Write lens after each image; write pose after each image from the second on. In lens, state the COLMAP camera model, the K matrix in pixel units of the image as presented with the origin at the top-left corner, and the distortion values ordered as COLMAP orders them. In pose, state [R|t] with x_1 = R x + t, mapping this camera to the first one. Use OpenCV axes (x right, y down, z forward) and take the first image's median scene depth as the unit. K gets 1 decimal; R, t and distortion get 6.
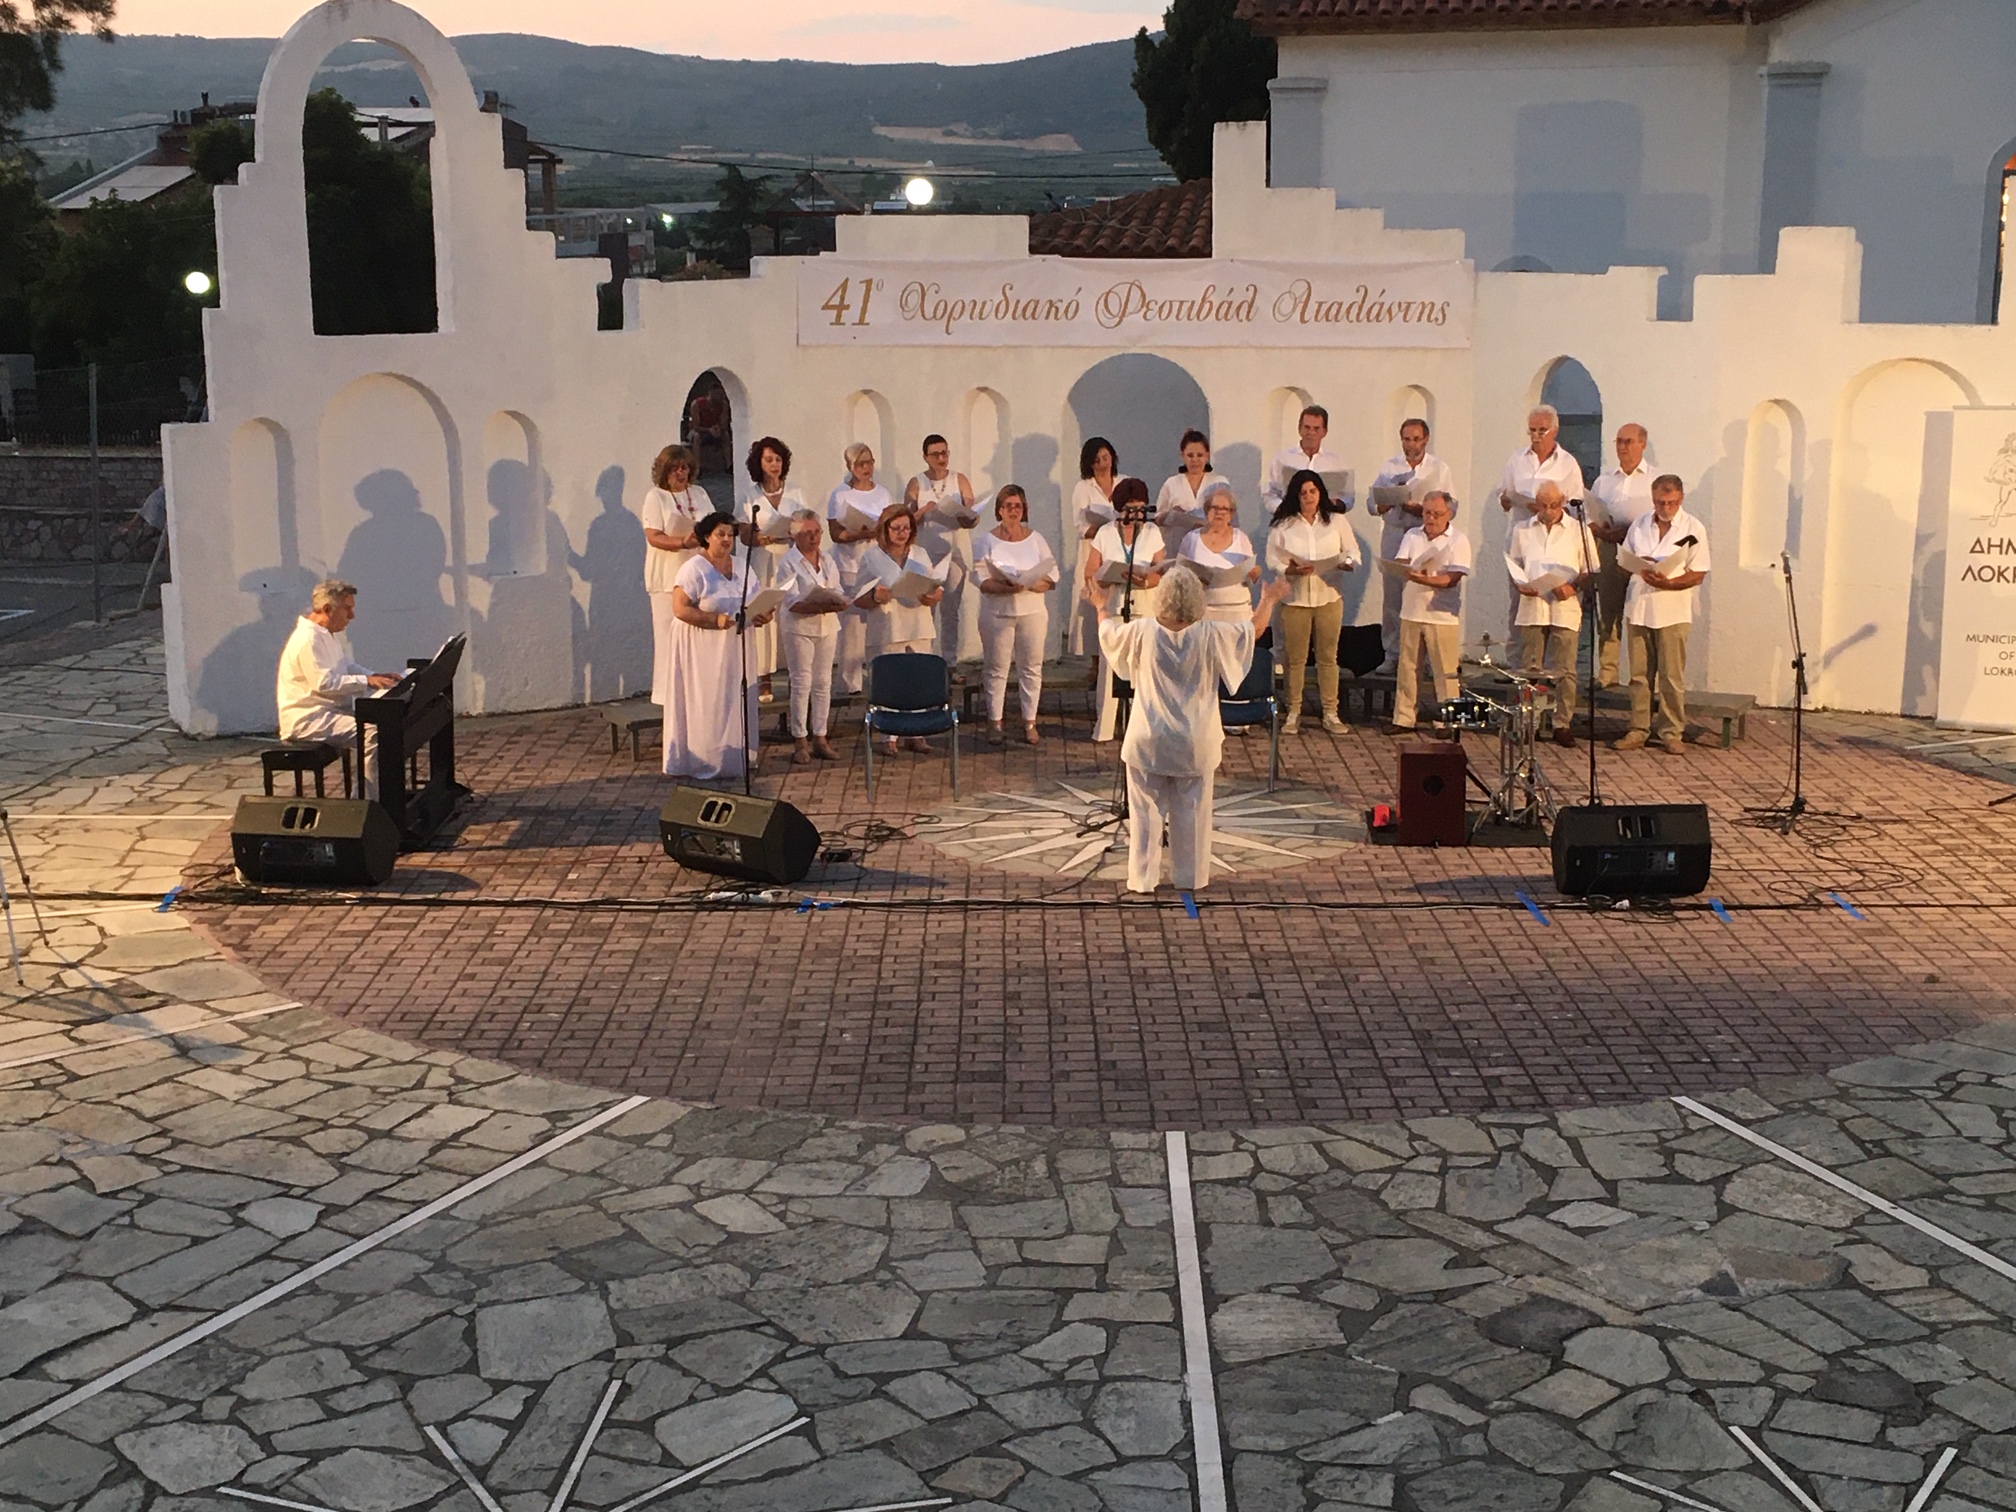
lens RADIAL K [[2770.3, 0, 1023.4], [0, 2770.3, 760.8], [0, 0, 1]] dist [0.060605, 0.000000]
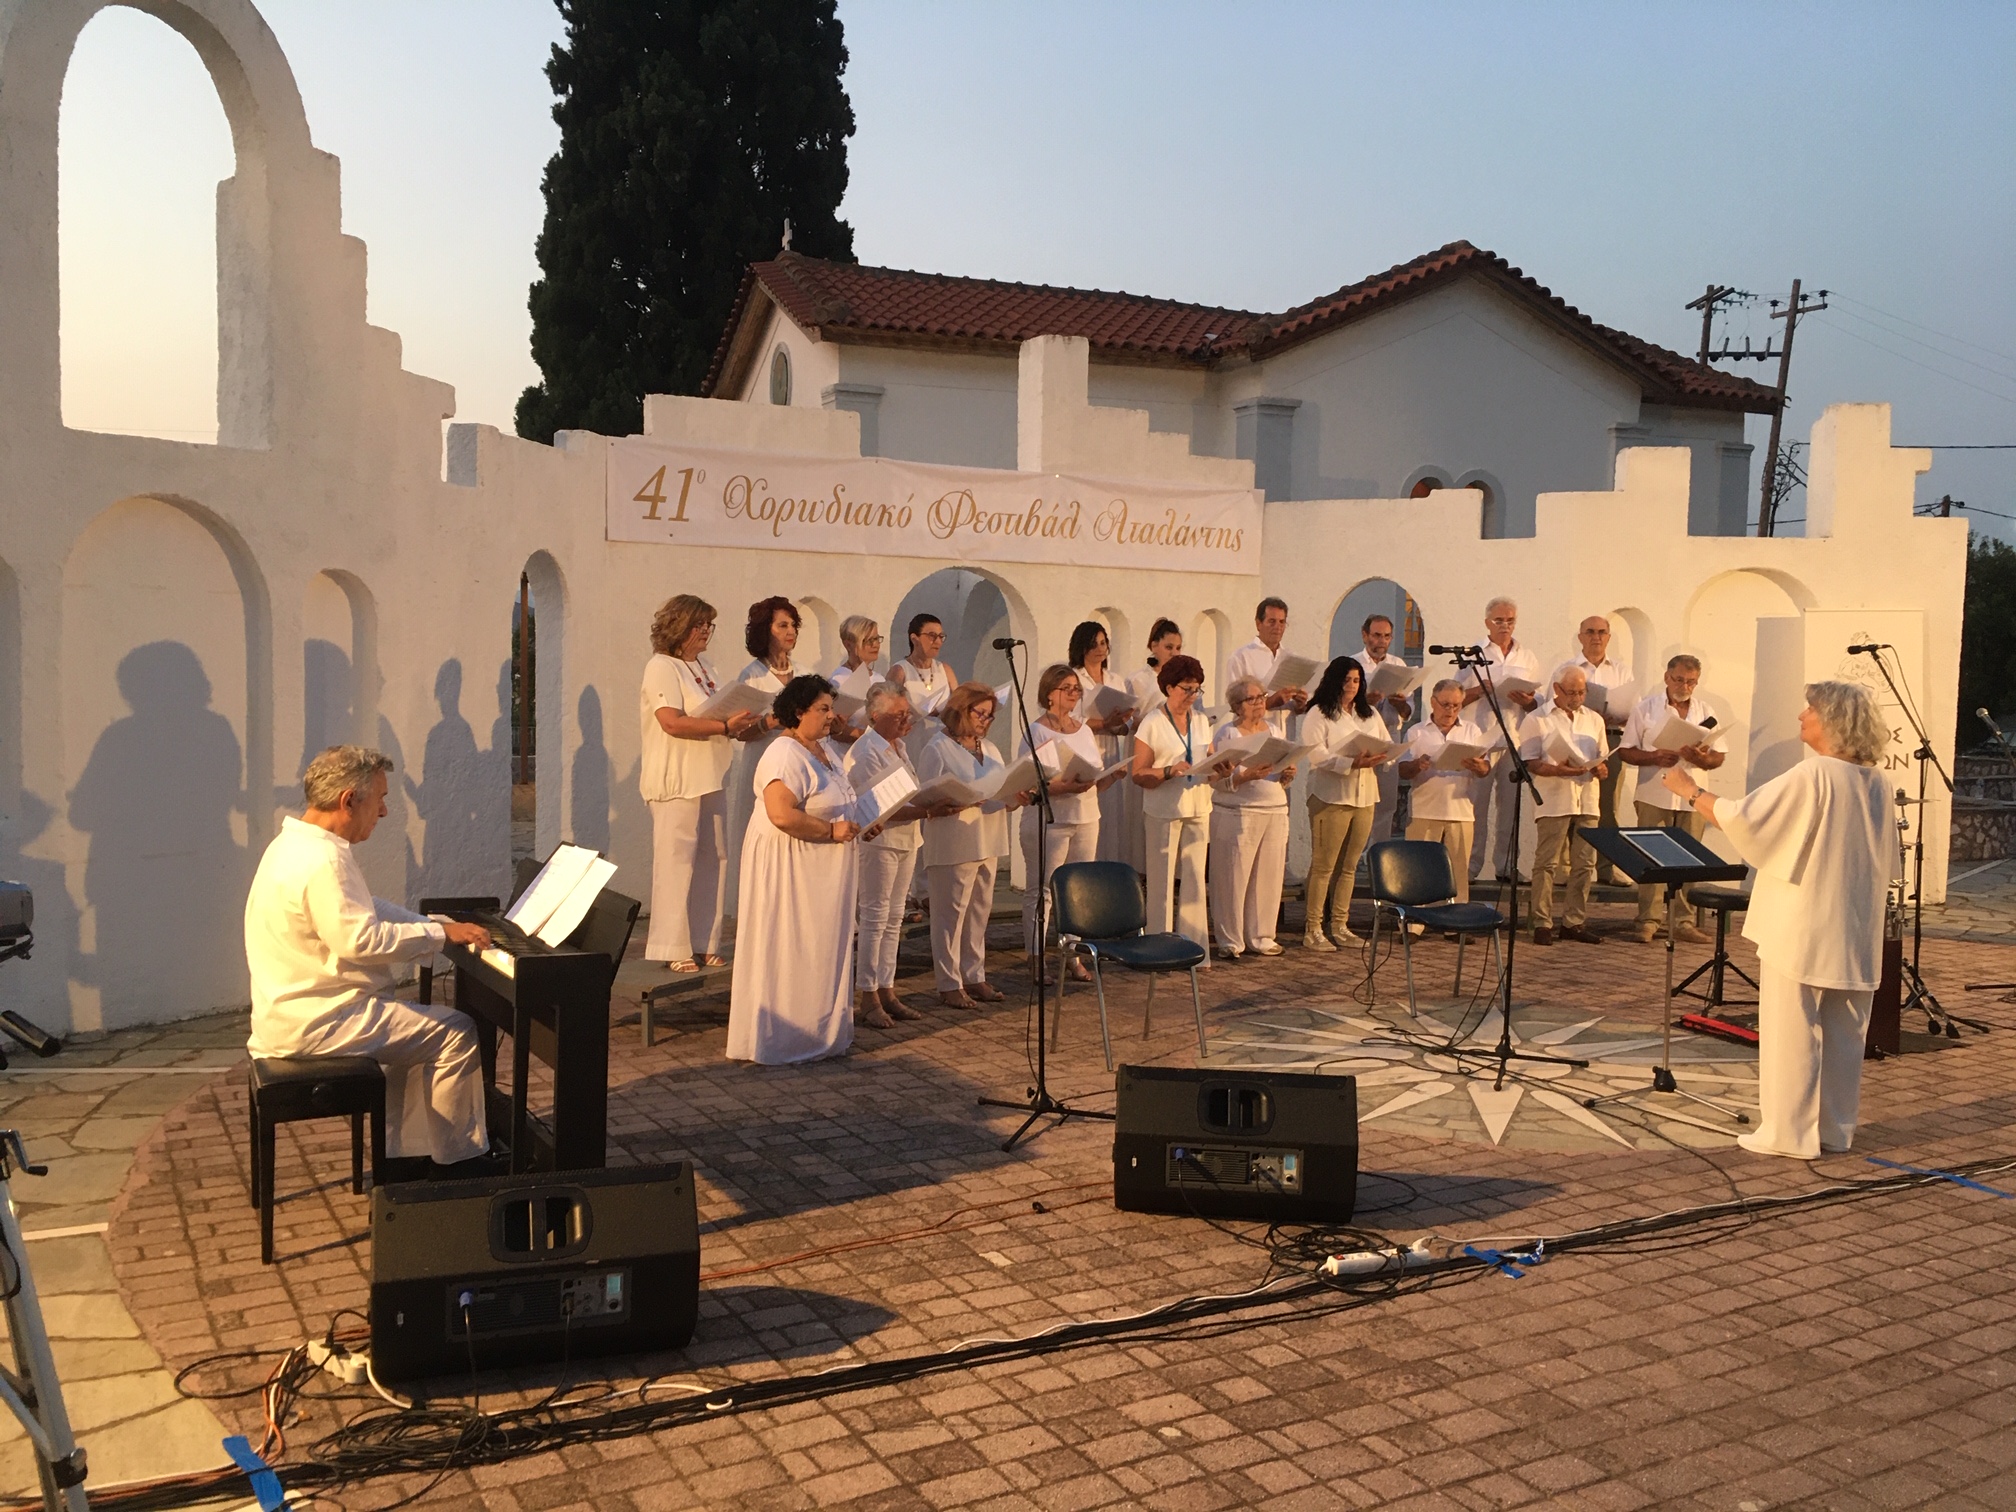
lens RADIAL K [[1712.5, 0, 1014.4], [0, 1712.5, 758.8], [0, 0, 1]] dist [0.084263, -0.113112]
pose [[0.874600, -0.009687, 0.484748, -0.348906], [0.079434, 0.989154, -0.123551, -0.013655], [-0.478293, 0.146563, 0.865884, 0.759645]]
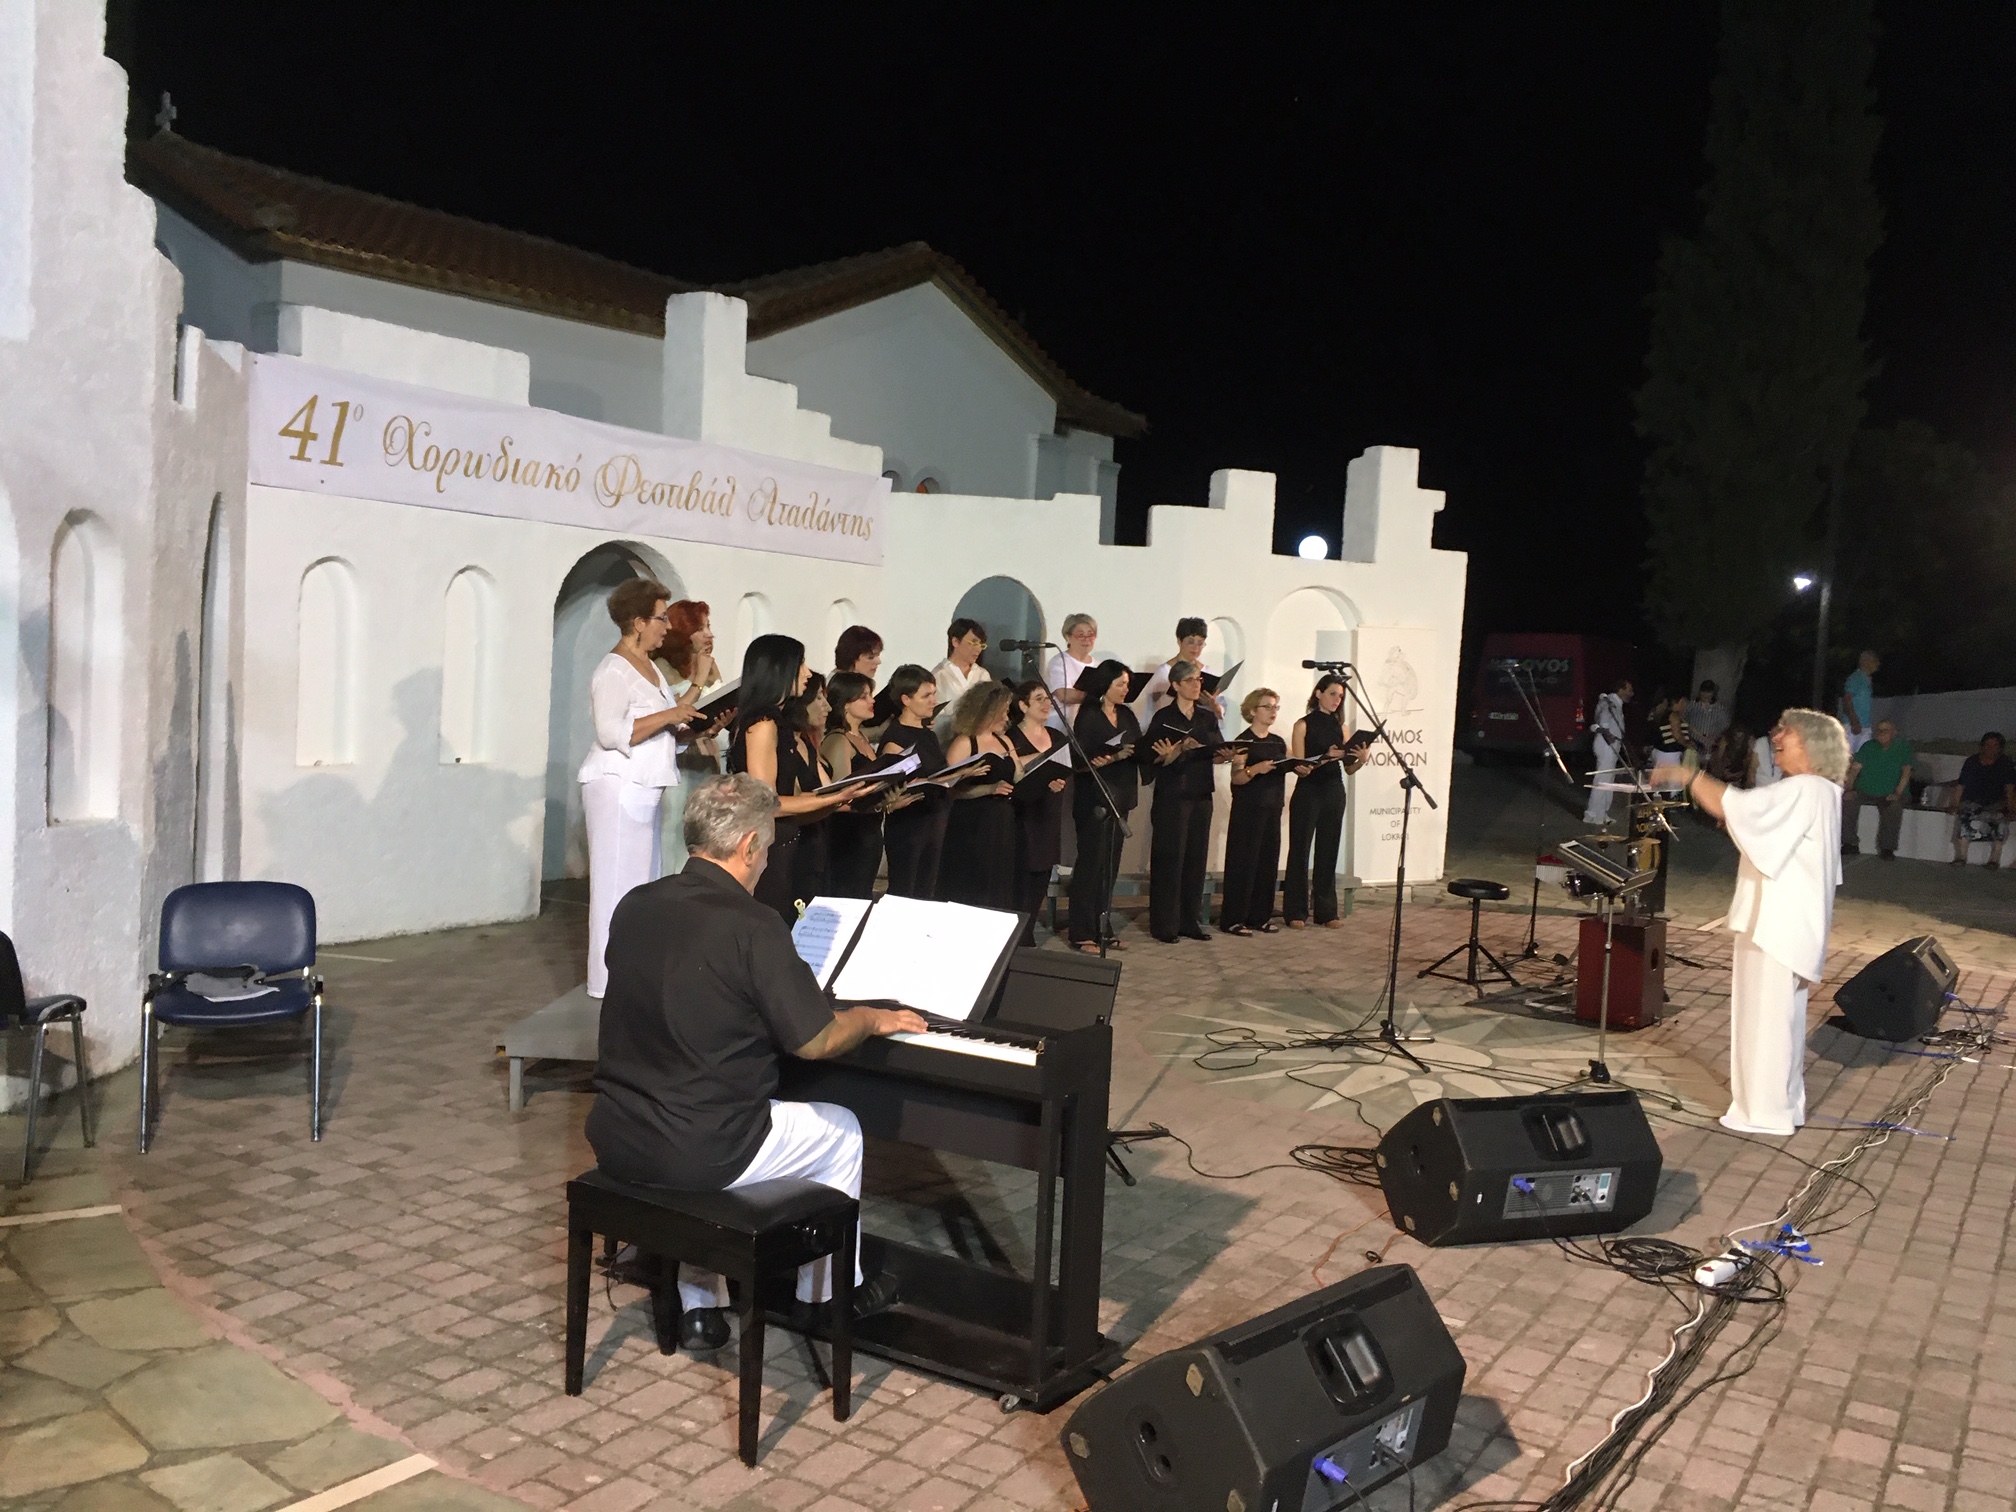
lens RADIAL K [[1712.5, 0, 1018.1], [0, 1712.5, 750.8], [0, 0, 1]] dist [0.084263, -0.113112]
pose [[0.544933, -0.011822, 0.838397, -0.510921], [0.120102, 0.990690, -0.064094, -0.054793], [-0.829834, 0.135620, 0.541279, 0.959498]]
